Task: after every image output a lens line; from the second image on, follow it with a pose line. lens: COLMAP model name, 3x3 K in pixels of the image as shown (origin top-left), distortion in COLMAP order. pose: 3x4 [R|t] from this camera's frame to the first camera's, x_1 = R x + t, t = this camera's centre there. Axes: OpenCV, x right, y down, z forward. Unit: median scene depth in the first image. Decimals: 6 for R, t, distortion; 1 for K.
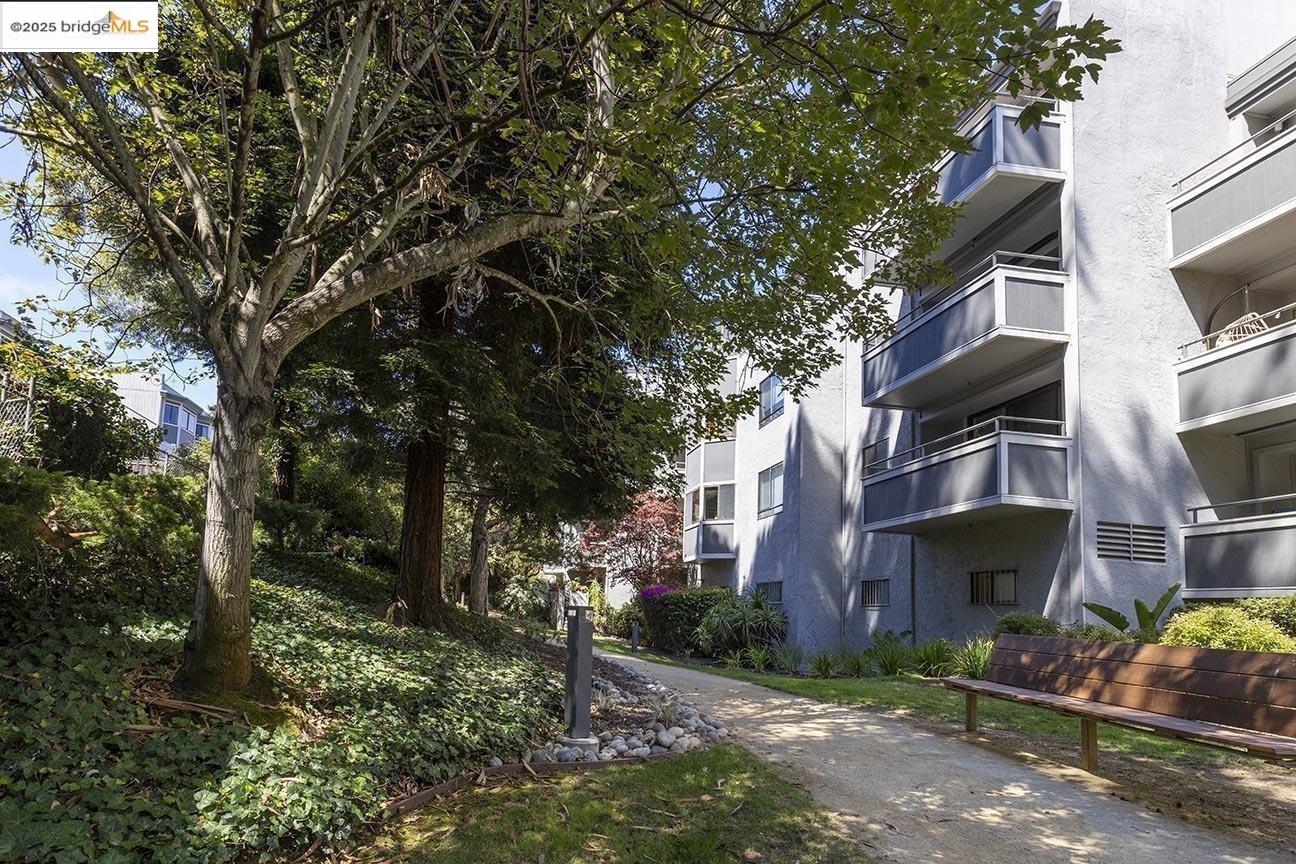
lens RADIAL K [[1194.5, 0, 648.0], [0, 1194.5, 432.0], [0, 0, 1]] dist [-0.009472, -0.006378]
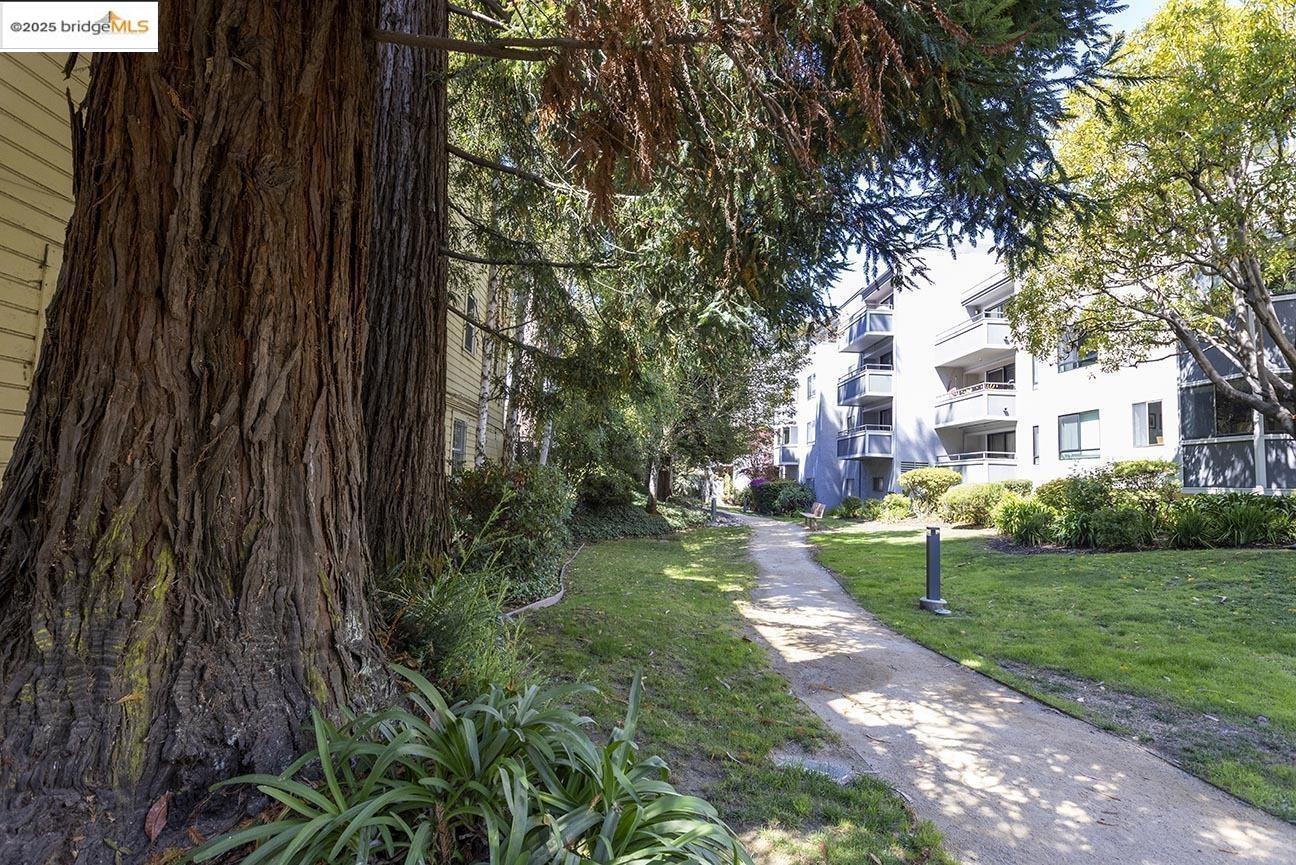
lens RADIAL K [[1194.5, 0, 648.0], [0, 1194.5, 432.5], [0, 0, 1]] dist [-0.009472, -0.006378]
pose [[0.993036, -0.012624, -0.117130, 0.069499], [0.024713, 0.994443, 0.102339, -0.176893], [0.115187, -0.104521, 0.987830, -1.095117]]
